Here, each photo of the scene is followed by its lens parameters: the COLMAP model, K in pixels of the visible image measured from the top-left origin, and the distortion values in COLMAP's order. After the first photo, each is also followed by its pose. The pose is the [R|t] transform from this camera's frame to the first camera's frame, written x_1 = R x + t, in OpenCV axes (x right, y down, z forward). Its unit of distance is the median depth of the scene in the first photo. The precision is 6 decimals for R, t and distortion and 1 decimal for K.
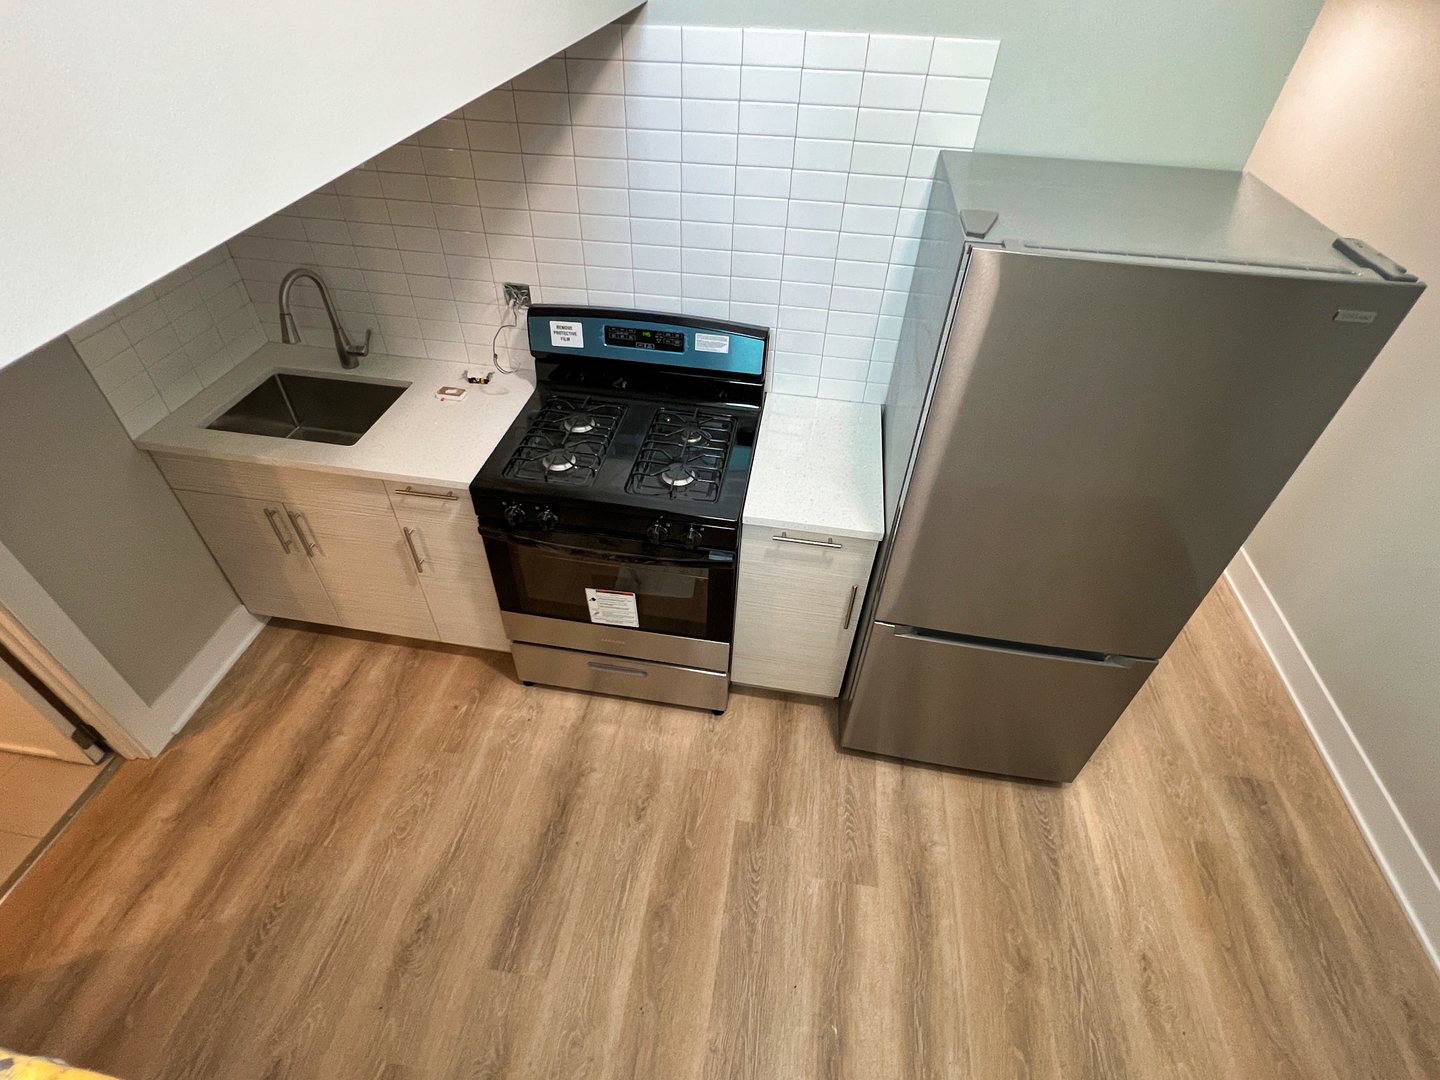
lens RADIAL K [[708.8, 0, 709.8], [0, 708.8, 541.5], [0, 0, 1]] dist [0.004232, 0.000134]
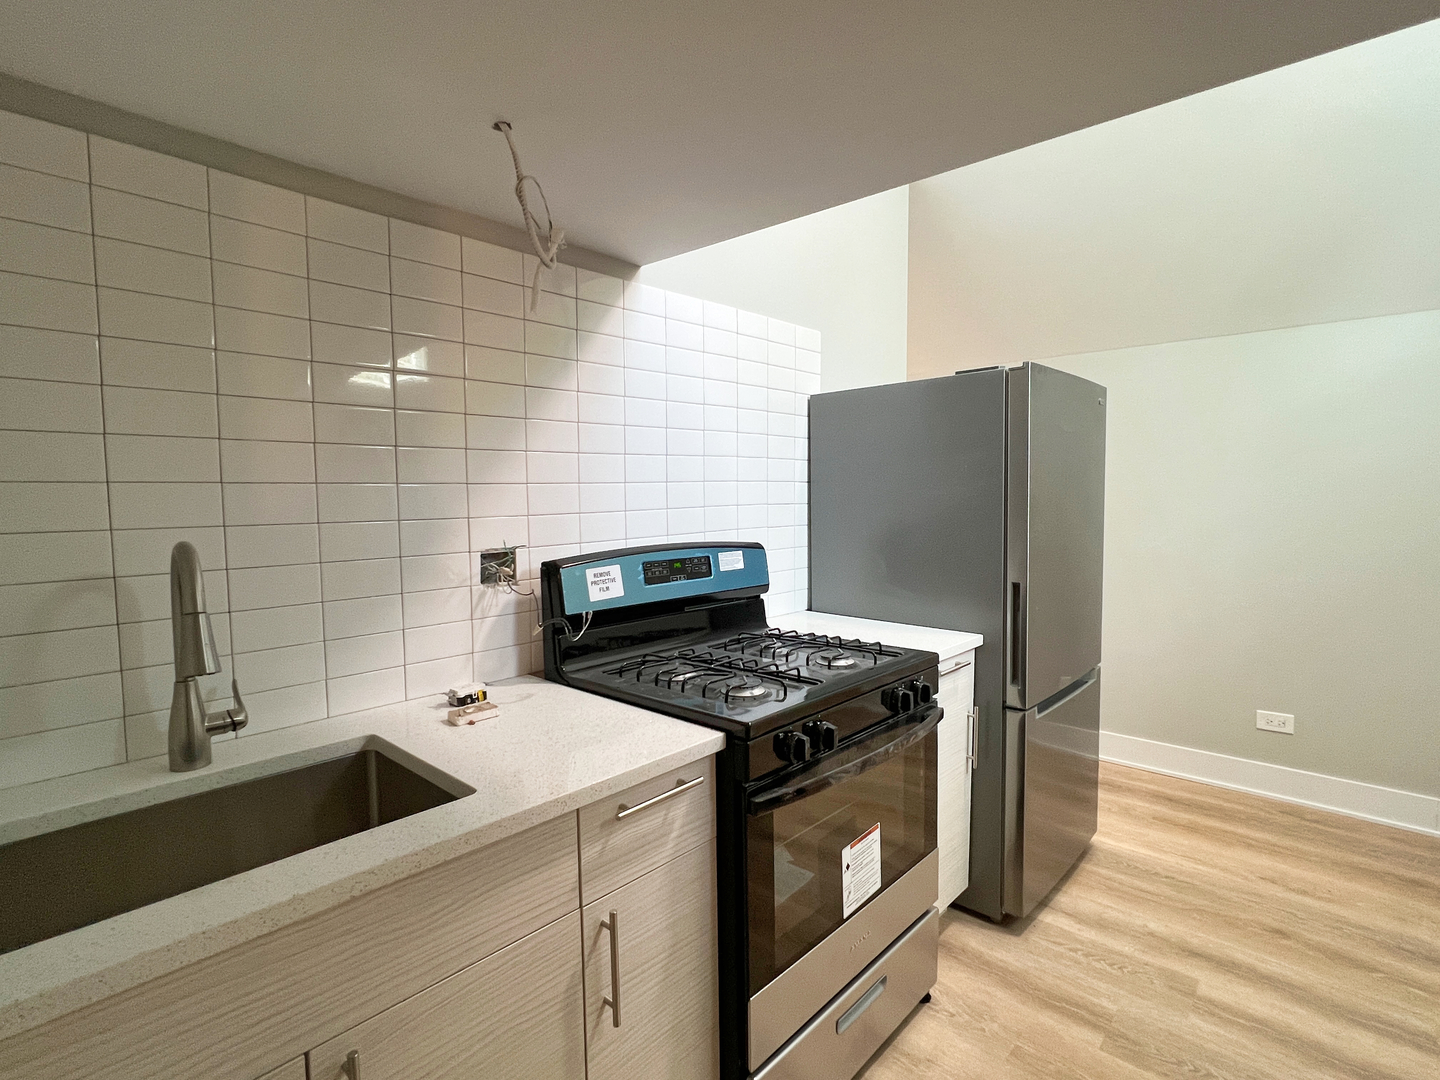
lens RADIAL K [[708.8, 0, 718.2], [0, 708.8, 545.4], [0, 0, 1]] dist [0.004232, 0.000134]
pose [[0.550600, -0.090528, 0.829846, -0.770450], [0.581314, 0.755025, -0.303333, -0.018376], [-0.599095, 0.649416, 0.468342, 0.542134]]
